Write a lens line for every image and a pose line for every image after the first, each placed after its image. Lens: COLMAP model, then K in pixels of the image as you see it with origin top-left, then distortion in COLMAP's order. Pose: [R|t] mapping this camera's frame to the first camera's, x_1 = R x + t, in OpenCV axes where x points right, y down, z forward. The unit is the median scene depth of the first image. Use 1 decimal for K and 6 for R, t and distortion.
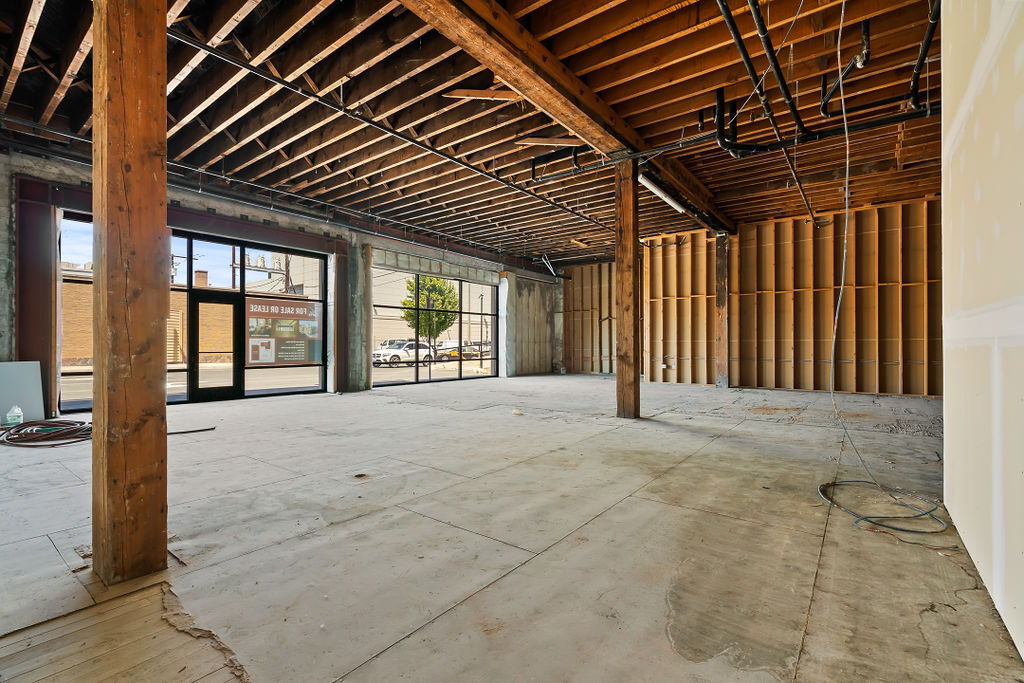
lens RADIAL K [[463.5, 0, 512.0], [0, 463.5, 341.5], [0, 0, 1]] dist [-0.002437, -0.000193]
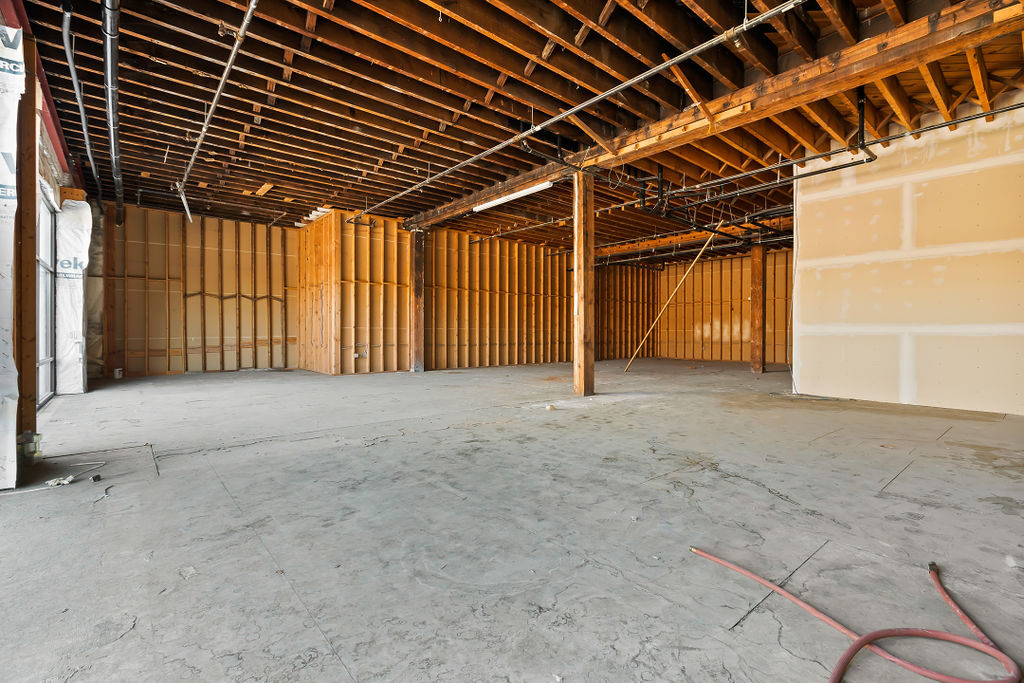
lens RADIAL K [[463.5, 0, 512.0], [0, 463.5, 341.5], [0, 0, 1]] dist [-0.002437, -0.000193]
pose [[0.216366, -0.014095, 0.976211, -0.523511], [-0.013390, 0.999759, 0.017402, 0.004719], [-0.976220, -0.016836, 0.216125, 0.522666]]
